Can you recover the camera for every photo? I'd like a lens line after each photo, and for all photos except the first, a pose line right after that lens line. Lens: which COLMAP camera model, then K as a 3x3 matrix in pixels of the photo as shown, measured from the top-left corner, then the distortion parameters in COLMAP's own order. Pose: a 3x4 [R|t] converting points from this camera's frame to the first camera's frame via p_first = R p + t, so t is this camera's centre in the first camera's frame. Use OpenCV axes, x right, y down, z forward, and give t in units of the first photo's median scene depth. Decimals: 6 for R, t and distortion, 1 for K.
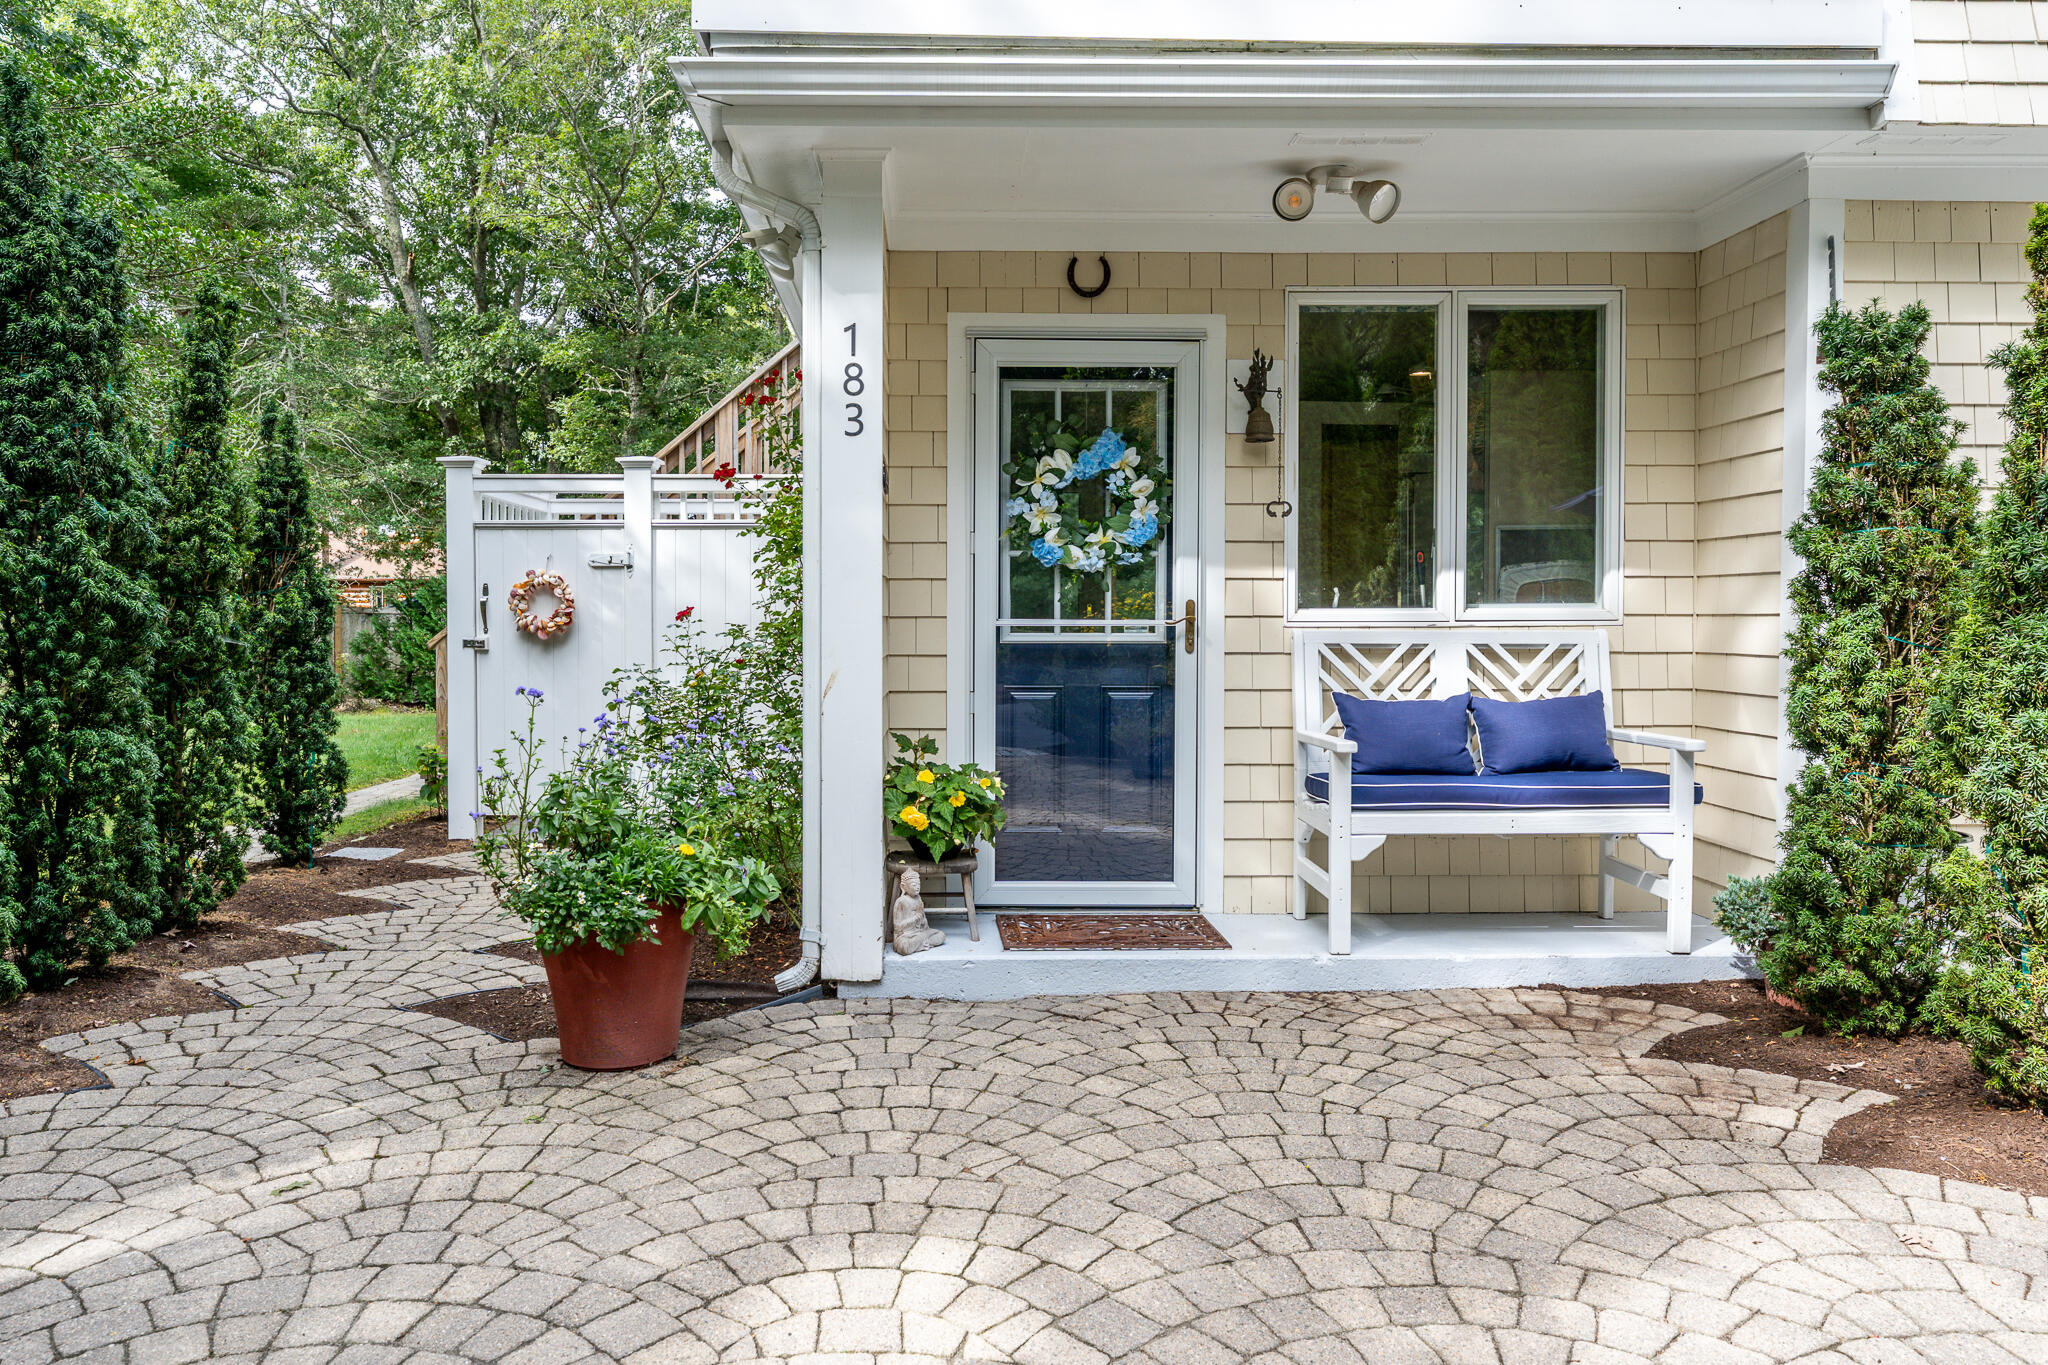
lens RADIAL K [[1392.3, 0, 947.8], [0, 1392.3, 638.5], [0, 0, 1]] dist [0.000467, -0.001768]
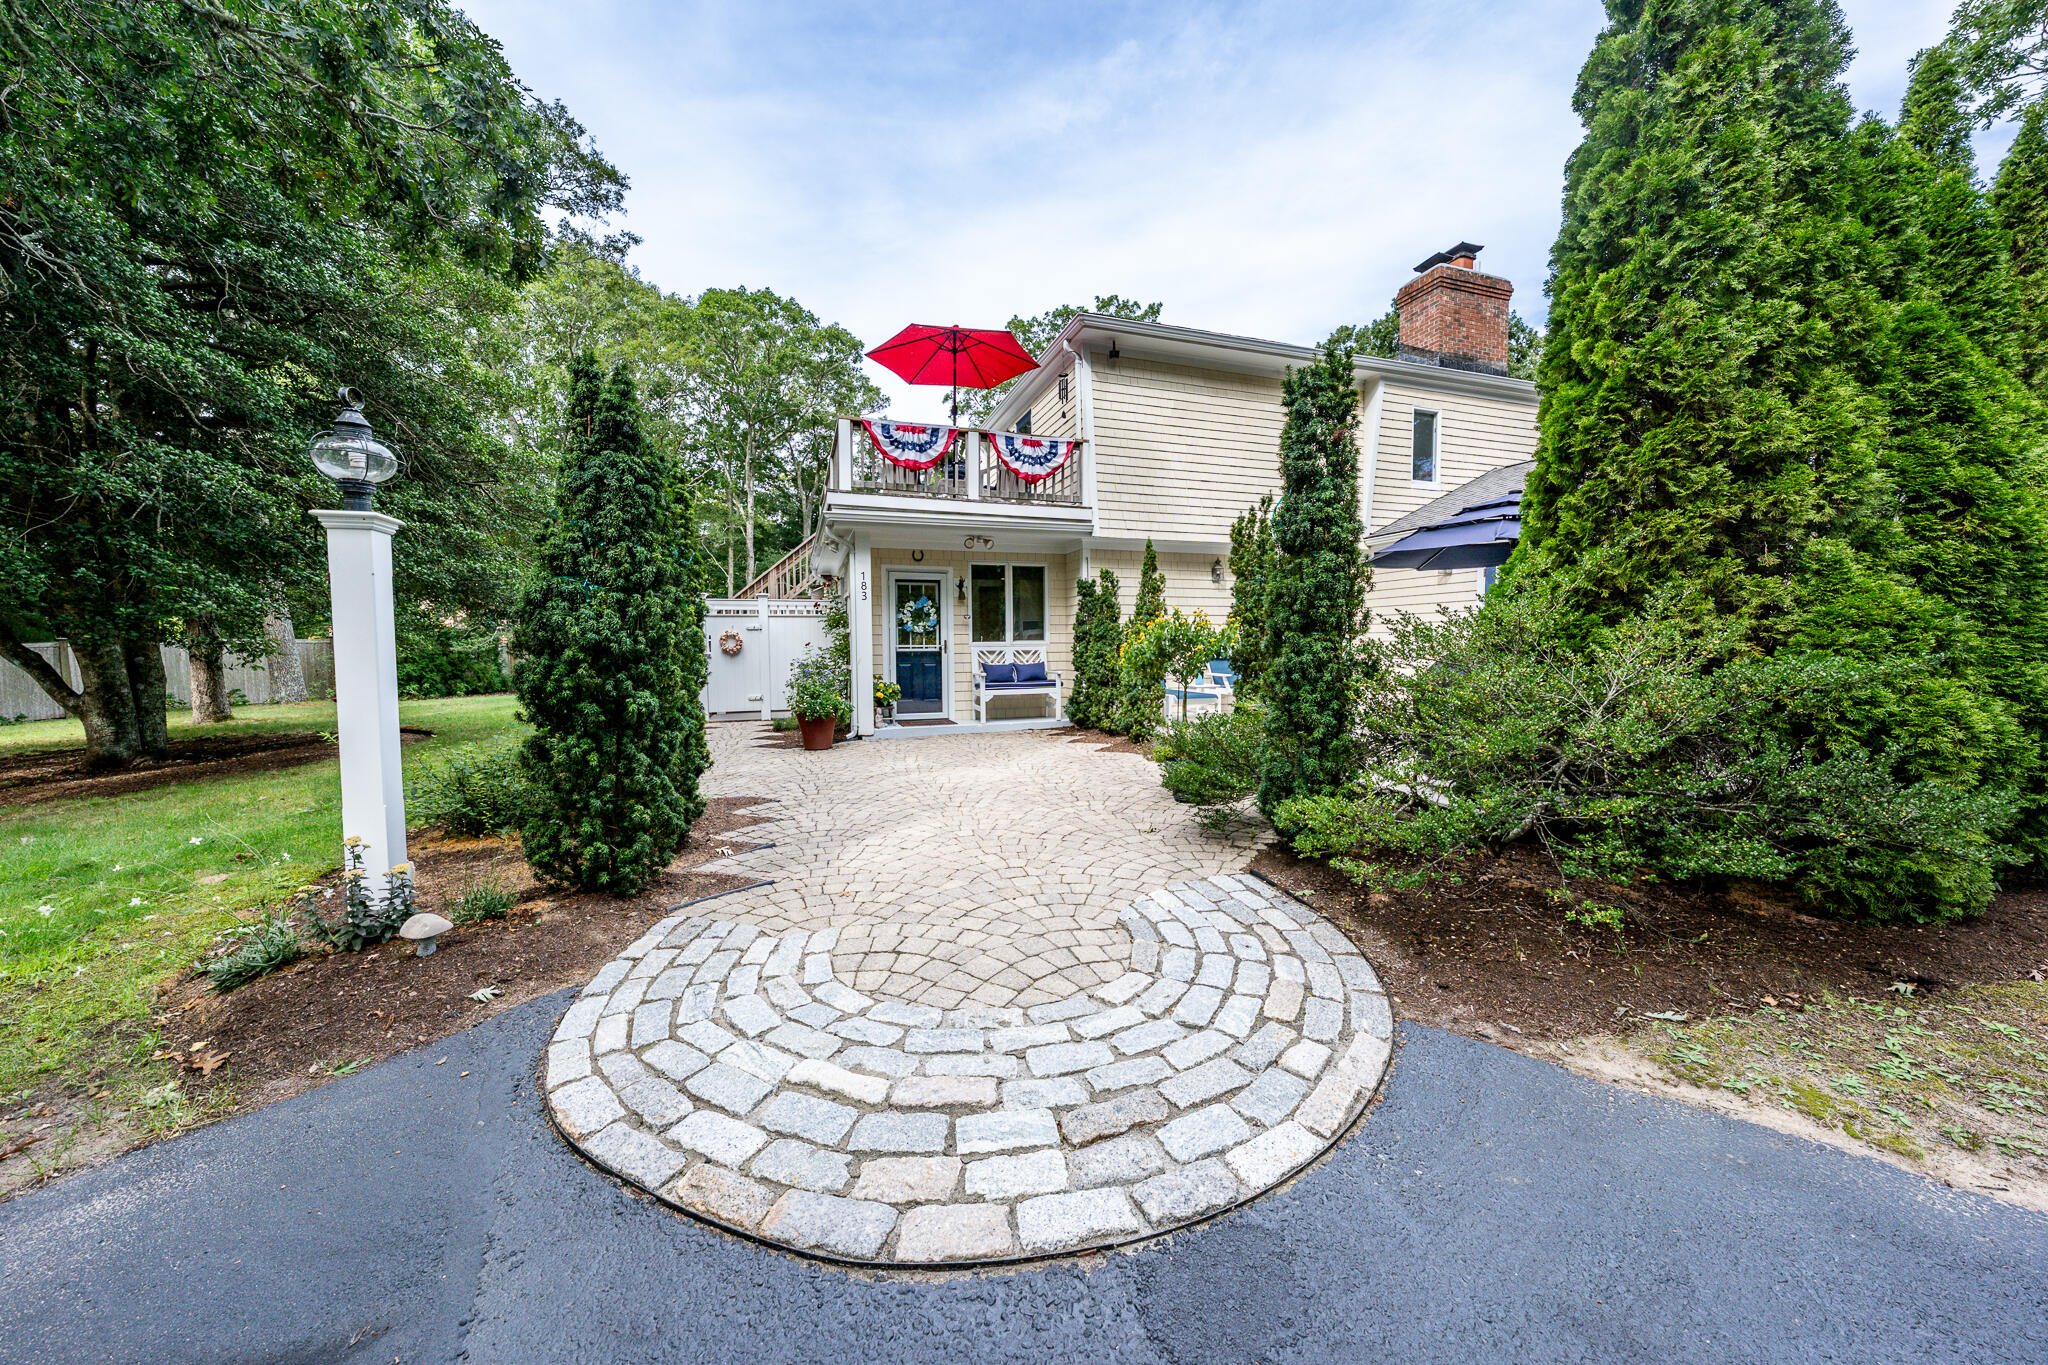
lens RADIAL K [[699.5, 0, 1023.4], [0, 699.5, 678.7], [0, 0, 1]] dist [0.001398, 0.000046]
pose [[0.949916, -0.023371, 0.311629, -0.232055], [0.013050, 0.999296, 0.035163, 0.014873], [-0.312232, -0.029335, 0.949553, -0.934707]]
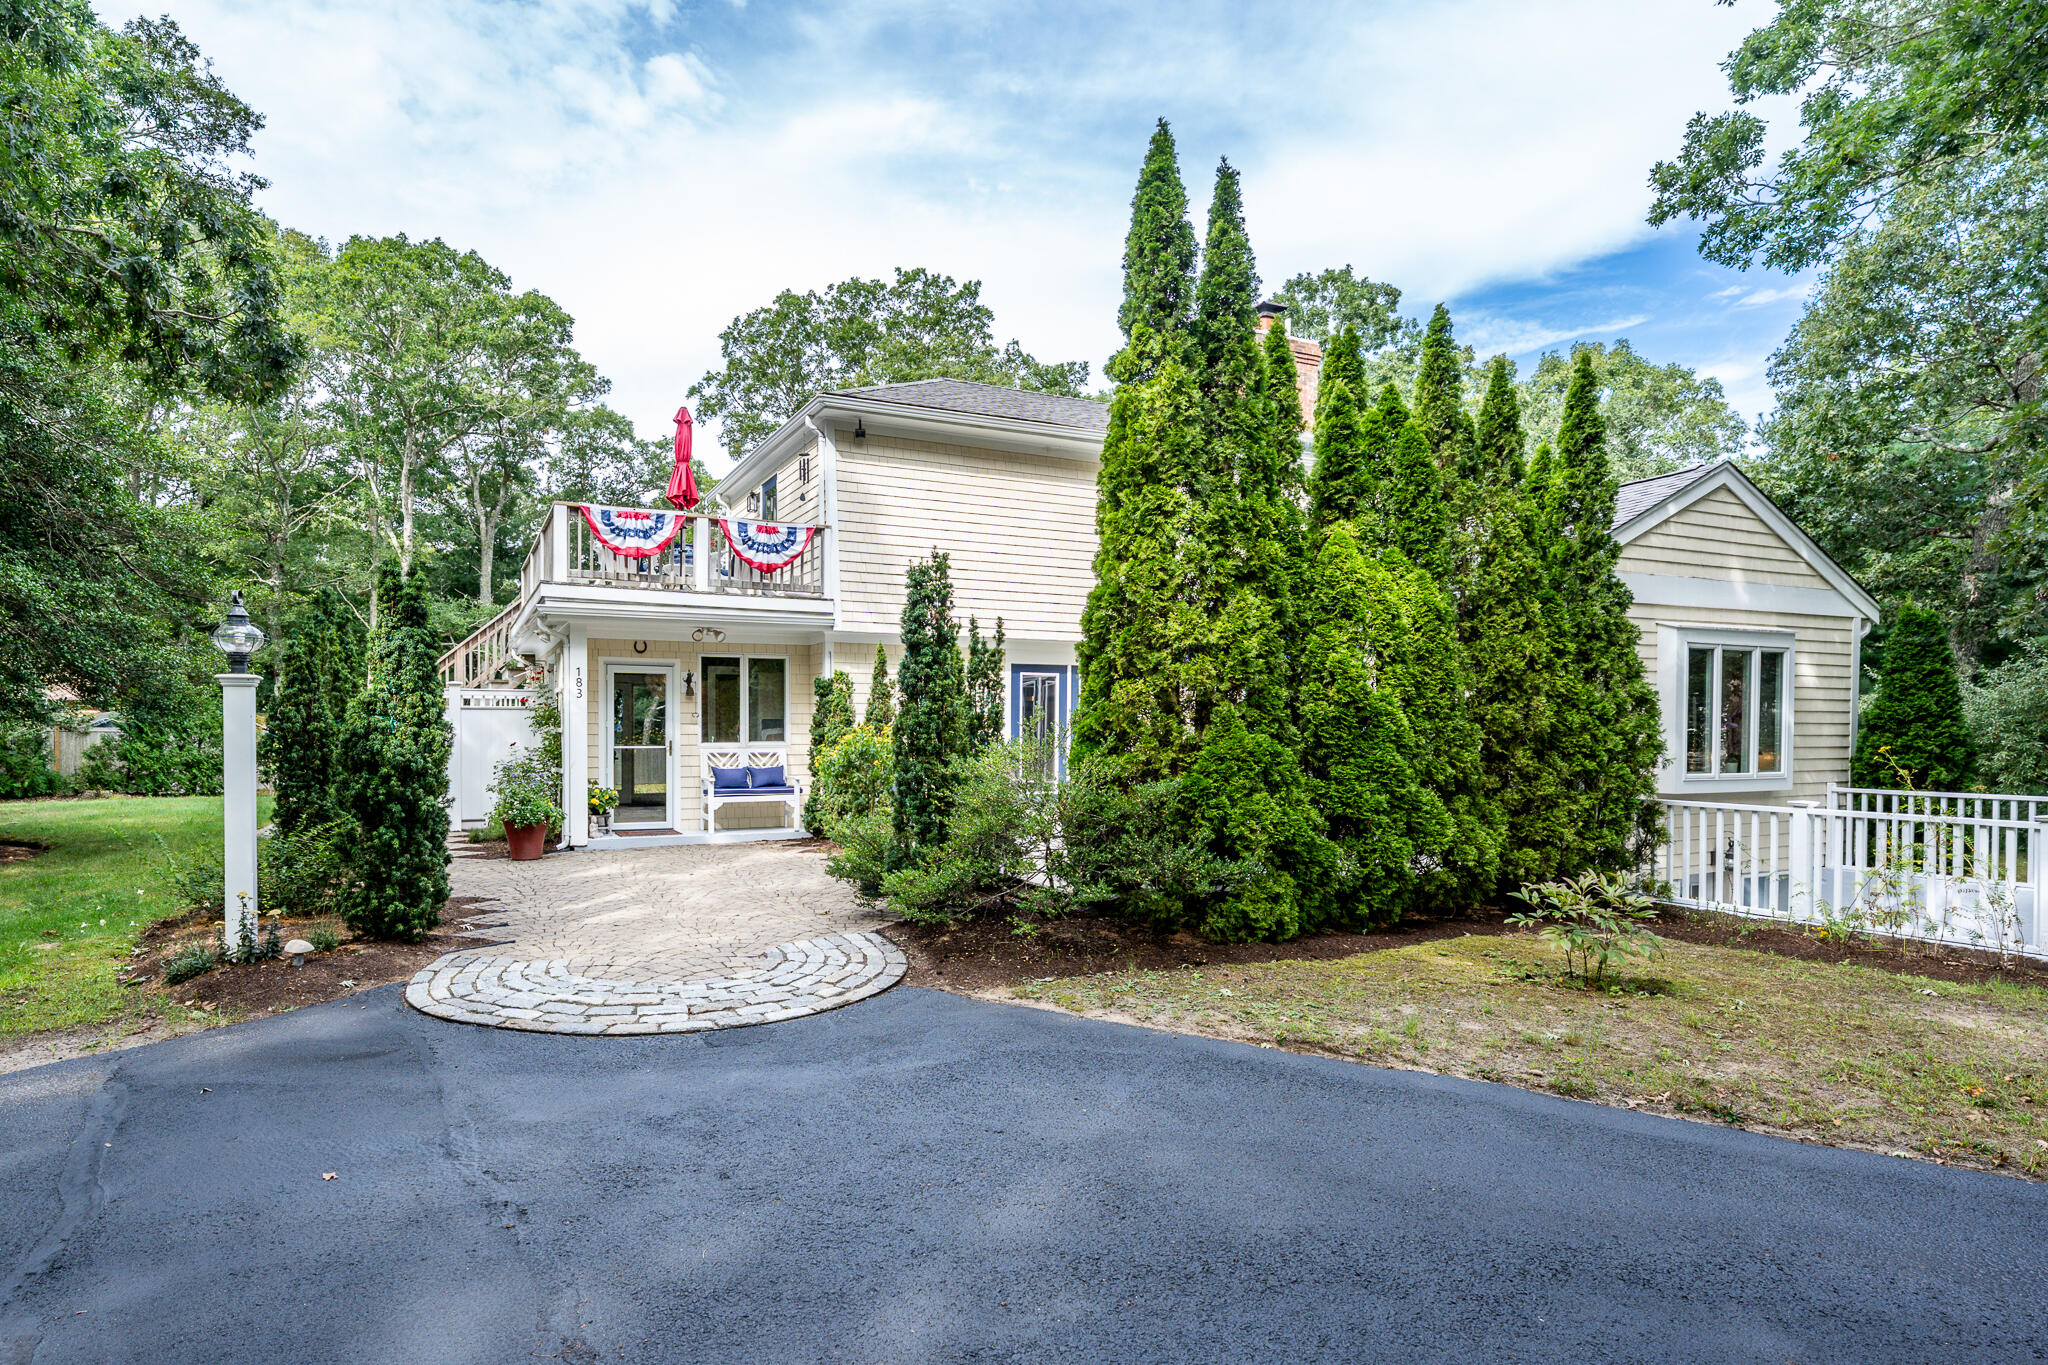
lens RADIAL K [[1050.8, 0, 907.8], [0, 1050.8, 753.4], [0, 0, 1]] dist [0.012281, -0.000266]
pose [[0.917785, -0.006945, 0.397018, -0.328403], [0.003156, 0.999943, 0.010196, -0.020701], [-0.397066, -0.008105, 0.917754, -1.663508]]
